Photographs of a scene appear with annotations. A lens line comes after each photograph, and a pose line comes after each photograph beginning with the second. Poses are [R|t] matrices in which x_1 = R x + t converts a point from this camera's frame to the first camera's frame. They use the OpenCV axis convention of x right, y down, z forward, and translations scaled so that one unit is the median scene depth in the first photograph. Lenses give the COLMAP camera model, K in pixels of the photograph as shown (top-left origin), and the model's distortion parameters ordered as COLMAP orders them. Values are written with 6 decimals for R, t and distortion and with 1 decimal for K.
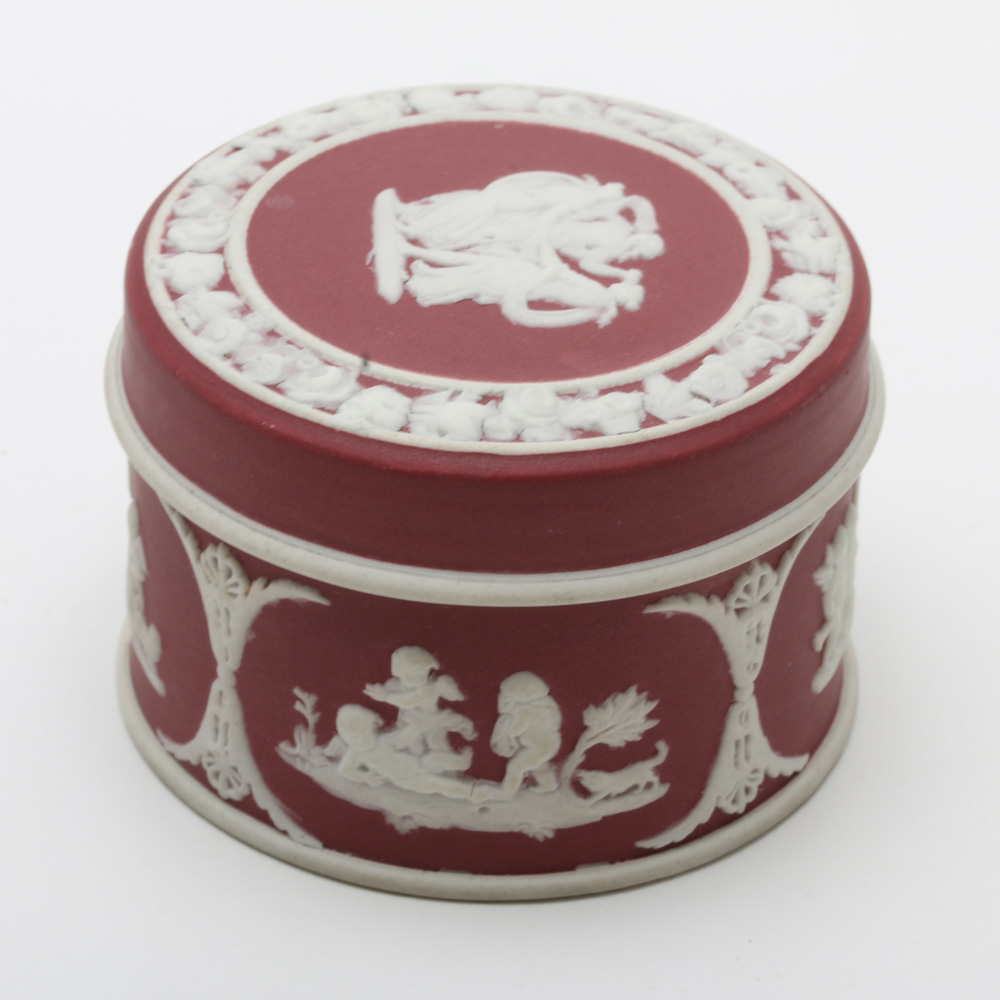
lens RADIAL K [[5133.6, 0, 500.3], [0, 5133.6, 499.5], [0, 0, 1]] dist [0.079484, 0.000000]
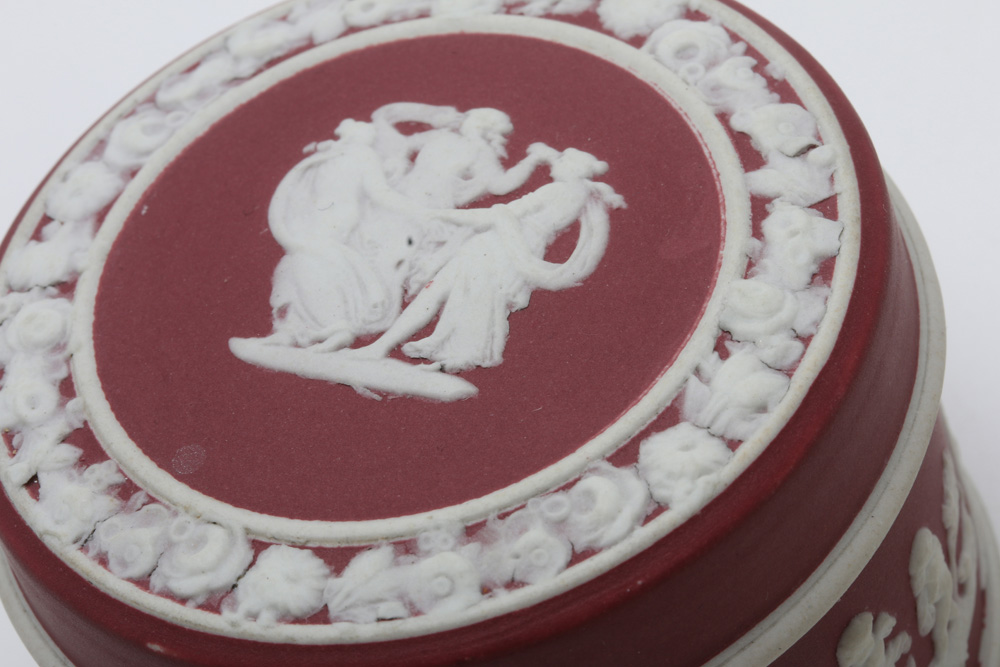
lens RADIAL K [[4160.9, 0, 497.4], [0, 4160.9, 333.8], [0, 0, 1]] dist [-0.208423, 0.000000]
pose [[0.425918, -0.754501, 0.499321, -0.320952], [0.690757, 0.627600, 0.359127, -0.262977], [-0.584336, 0.191951, 0.788483, 0.509409]]
